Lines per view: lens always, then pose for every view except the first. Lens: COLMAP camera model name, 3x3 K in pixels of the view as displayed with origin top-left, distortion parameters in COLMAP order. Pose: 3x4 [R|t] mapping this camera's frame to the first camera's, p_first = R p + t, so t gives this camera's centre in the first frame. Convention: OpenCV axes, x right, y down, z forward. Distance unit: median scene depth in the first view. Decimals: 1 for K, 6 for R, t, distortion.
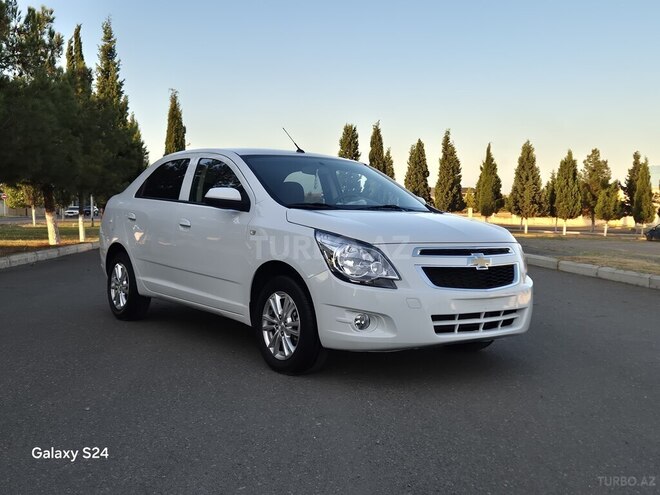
lens RADIAL K [[731.0, 0, 325.9], [0, 731.0, 247.3], [0, 0, 1]] dist [0.082023, -0.049599]
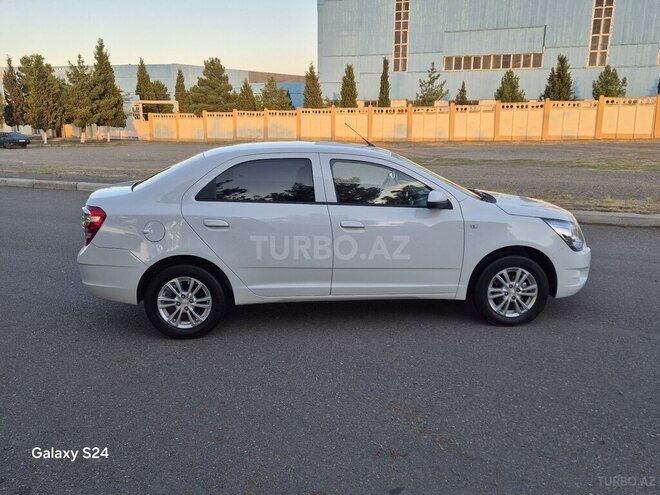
lens RADIAL K [[587.6, 0, 327.7], [0, 587.6, 239.0], [0, 0, 1]] dist [0.053620, -0.009506]
pose [[0.526309, -0.195725, 0.827460, -0.427067], [0.061200, 0.979342, 0.192725, -0.083368], [-0.848088, -0.050793, 0.527415, 0.277414]]
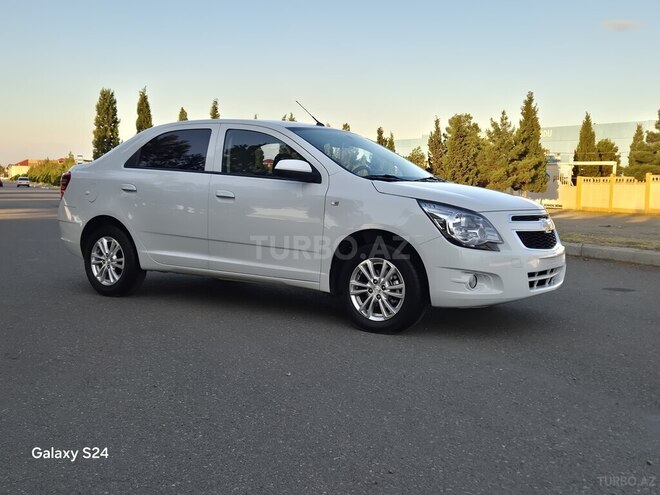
lens RADIAL K [[731.0, 0, 325.9], [0, 731.0, 247.3], [0, 0, 1]] dist [0.082023, -0.049599]
pose [[0.940016, -0.030976, 0.339722, -0.190382], [0.017197, 0.998906, 0.043497, -0.001252], [-0.340697, -0.035046, 0.939520, 0.006628]]
